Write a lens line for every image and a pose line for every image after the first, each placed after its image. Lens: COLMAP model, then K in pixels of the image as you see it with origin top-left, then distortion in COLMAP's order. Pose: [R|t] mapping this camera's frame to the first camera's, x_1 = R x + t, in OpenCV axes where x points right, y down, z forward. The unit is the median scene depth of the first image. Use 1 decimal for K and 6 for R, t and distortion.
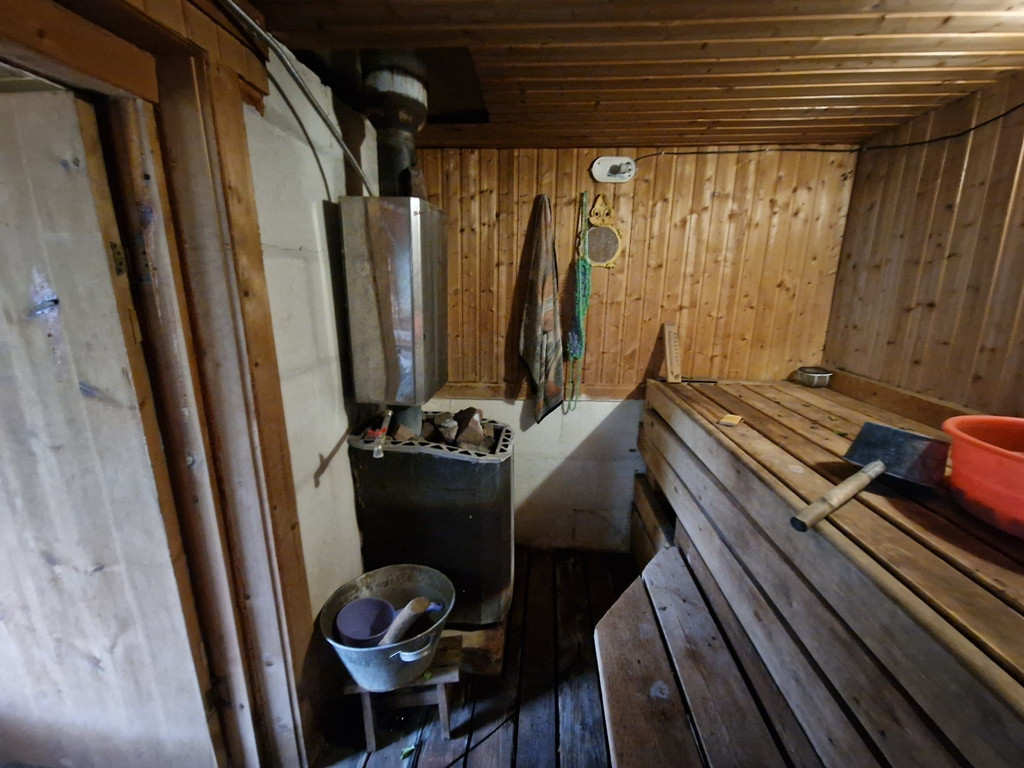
lens RADIAL K [[417.3, 0, 512.6], [0, 417.3, 386.2], [0, 0, 1]] dist [0.011510, -0.008302]
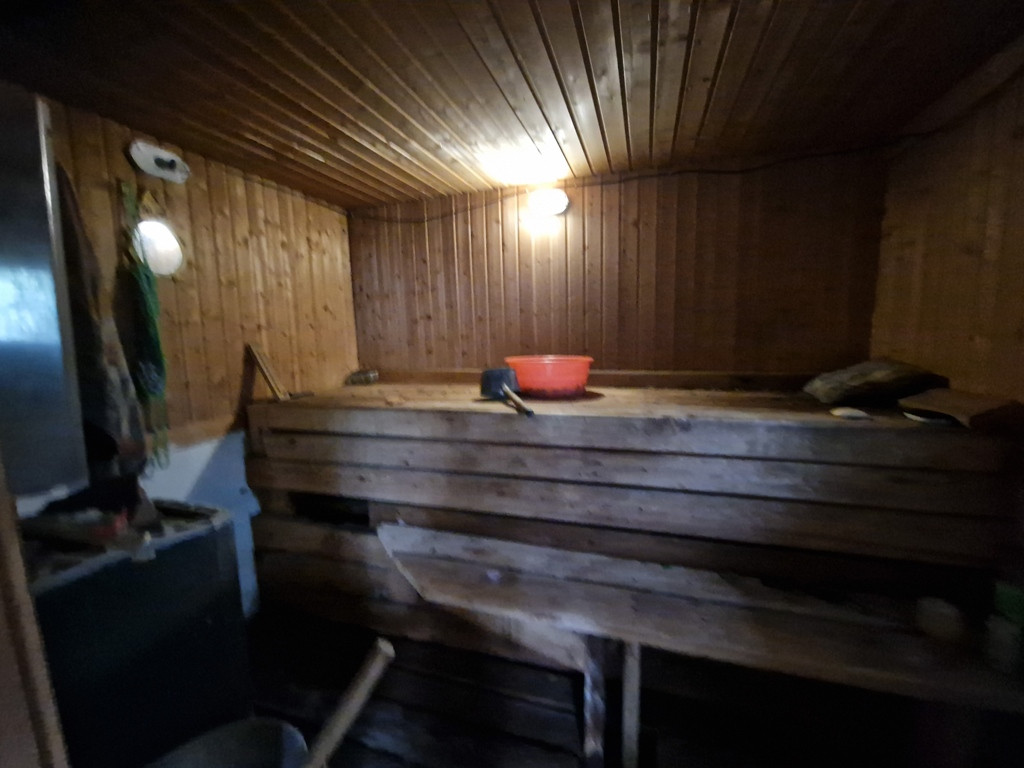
lens RADIAL K [[417.3, 0, 512.6], [0, 417.3, 386.2], [0, 0, 1]] dist [0.011510, -0.008302]
pose [[0.237494, -0.142573, 0.960869, -0.445405], [0.259991, 0.962412, 0.078541, 0.022766], [-0.935950, 0.231164, 0.265634, 0.227471]]
